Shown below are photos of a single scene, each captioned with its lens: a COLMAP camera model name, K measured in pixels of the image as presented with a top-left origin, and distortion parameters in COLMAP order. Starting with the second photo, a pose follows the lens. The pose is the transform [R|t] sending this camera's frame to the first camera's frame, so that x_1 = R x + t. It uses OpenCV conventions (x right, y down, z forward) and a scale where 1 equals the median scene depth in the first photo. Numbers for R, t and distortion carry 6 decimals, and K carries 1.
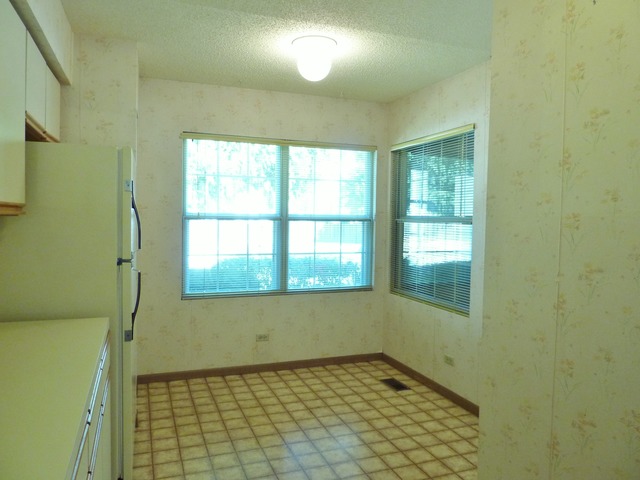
lens RADIAL K [[484.3, 0, 320.0], [0, 484.3, 240.0], [0, 0, 1]] dist [-0.001629, 0.000946]
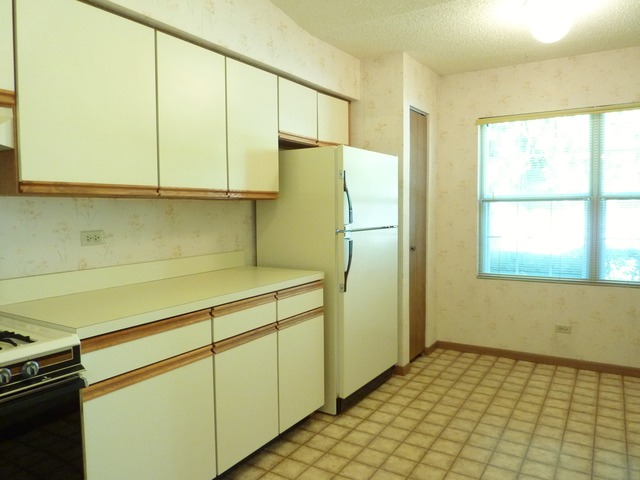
lens RADIAL K [[484.3, 0, 320.0], [0, 484.3, 240.0], [0, 0, 1]] dist [-0.001629, 0.000946]
pose [[0.615656, 0.031549, -0.787383, 0.346591], [-0.016410, 0.999495, 0.027216, 0.017574], [0.787844, -0.003835, 0.615863, 0.081919]]
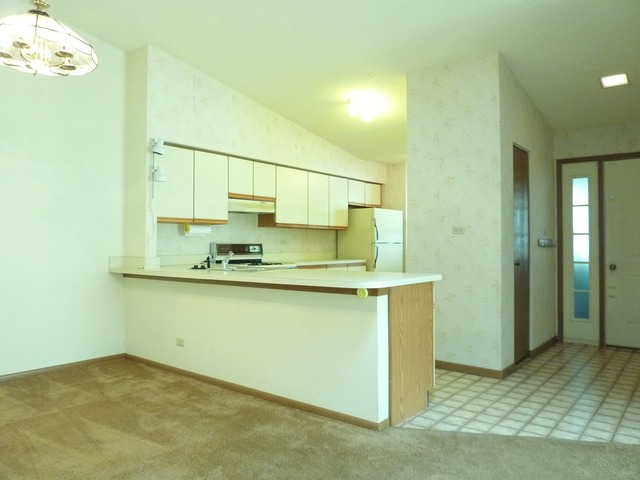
lens RADIAL K [[484.3, 0, 320.0], [0, 484.3, 240.0], [0, 0, 1]] dist [-0.001629, 0.000946]
pose [[0.516071, -0.020713, -0.856295, 1.231326], [-0.031427, 0.998577, -0.043096, 0.097337], [0.855969, 0.049151, 0.514686, -0.540232]]
